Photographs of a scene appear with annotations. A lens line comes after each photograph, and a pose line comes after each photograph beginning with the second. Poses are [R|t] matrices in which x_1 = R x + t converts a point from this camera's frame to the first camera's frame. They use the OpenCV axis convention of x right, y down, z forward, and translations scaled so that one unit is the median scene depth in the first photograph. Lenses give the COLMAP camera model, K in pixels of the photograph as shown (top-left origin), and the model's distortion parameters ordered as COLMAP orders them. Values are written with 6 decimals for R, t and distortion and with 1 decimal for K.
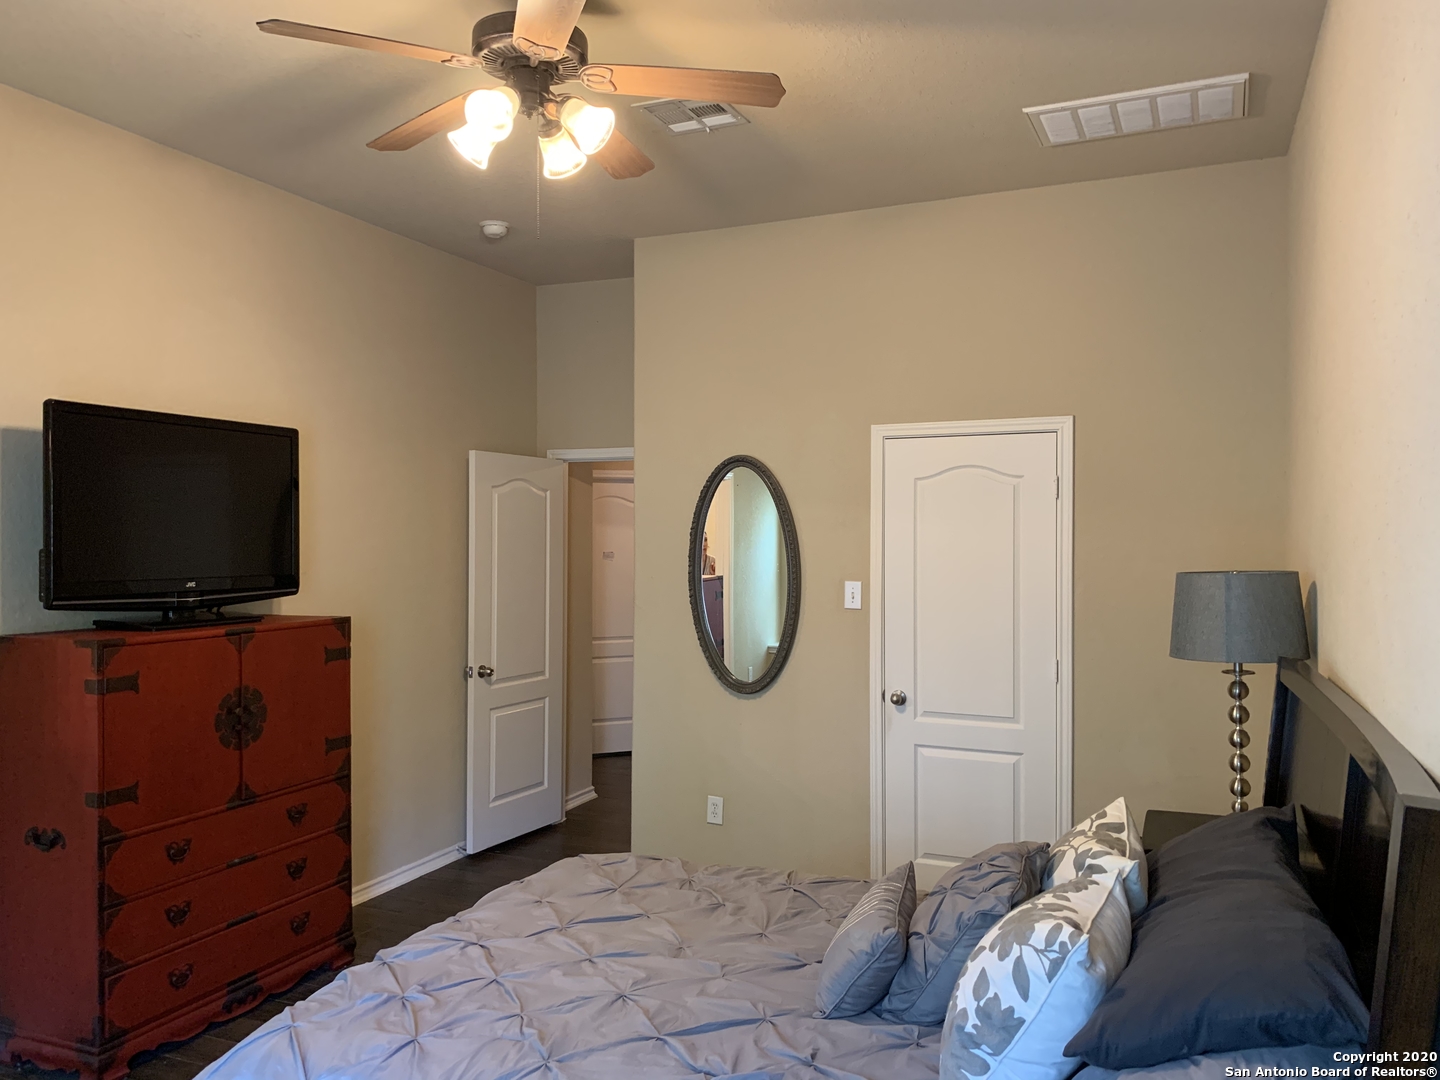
lens RADIAL K [[1102.6, 0, 719.8], [0, 1102.6, 536.2], [0, 0, 1]] dist [0.051411, -0.057599]
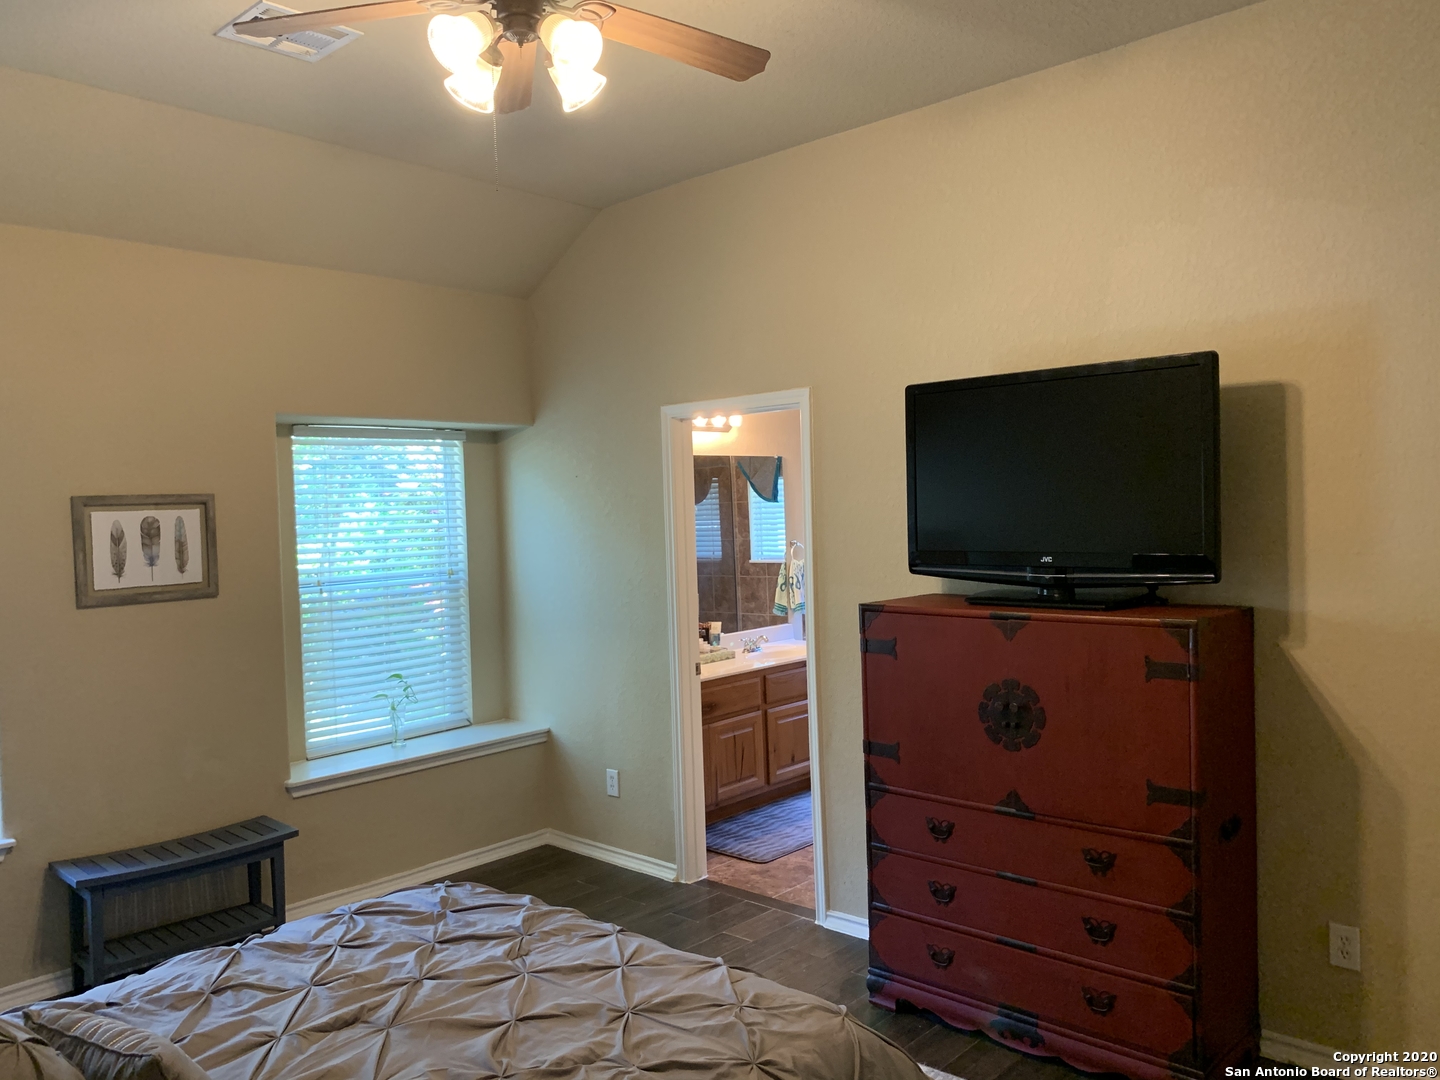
lens RADIAL K [[1102.6, 0, 692.1], [0, 1102.6, 545.6], [0, 0, 1]] dist [0.051411, -0.057599]
pose [[-0.327475, 0.044958, -0.943790, 0.476094], [0.026089, 0.998917, 0.038531, -0.009906], [0.944500, -0.012004, -0.328293, 1.070652]]
